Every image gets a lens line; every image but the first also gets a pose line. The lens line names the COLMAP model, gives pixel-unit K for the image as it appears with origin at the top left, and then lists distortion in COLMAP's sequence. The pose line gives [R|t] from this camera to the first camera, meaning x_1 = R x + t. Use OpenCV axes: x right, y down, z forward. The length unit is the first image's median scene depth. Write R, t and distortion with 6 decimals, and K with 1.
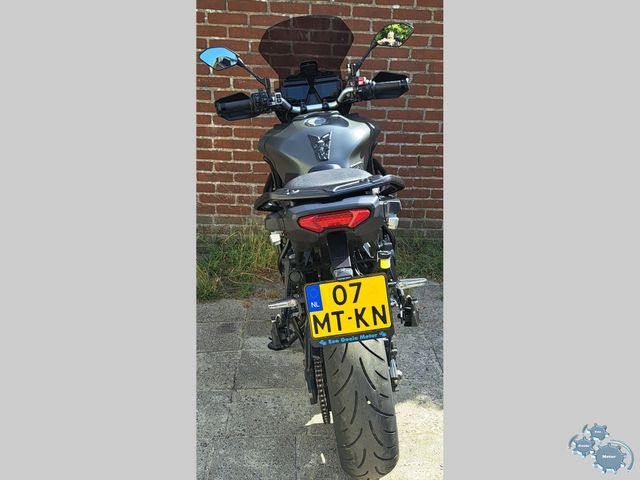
lens RADIAL K [[568.1, 0, 352.0], [0, 568.1, 312.3], [0, 0, 1]] dist [0.082641, -0.104842]
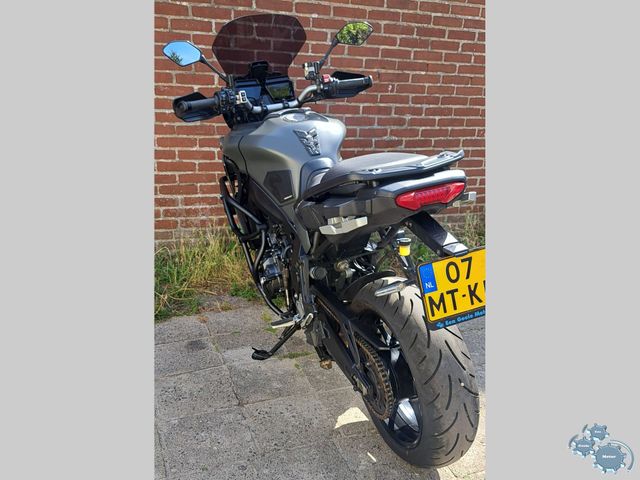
lens RADIAL K [[528.2, 0, 336.5], [0, 528.2, 308.1], [0, 0, 1]] dist [0.070521, -0.087500]
pose [[0.954931, -0.116390, 0.273057, -0.285945], [0.125021, 0.992050, -0.014365, 0.010895], [-0.269214, 0.047856, 0.961891, 0.127702]]
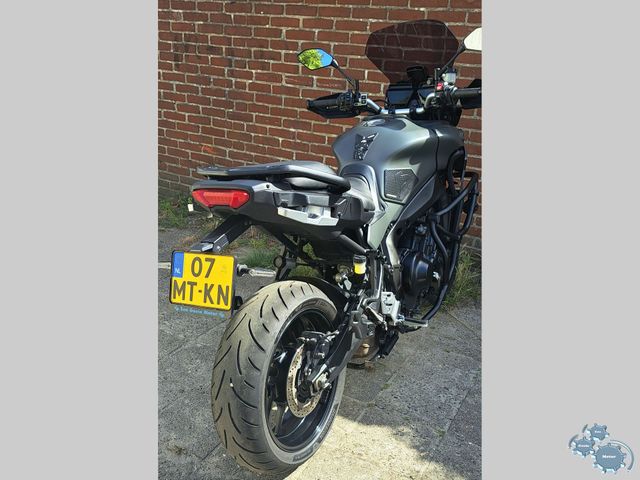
lens RADIAL K [[569.6, 0, 320.7], [0, 569.6, 301.1], [0, 0, 1]] dist [0.040986, -0.009486]
pose [[0.827352, 0.239841, -0.507903, 0.445321], [-0.264980, 0.963966, 0.023561, -0.034360], [0.495252, 0.115091, 0.861092, 0.139548]]
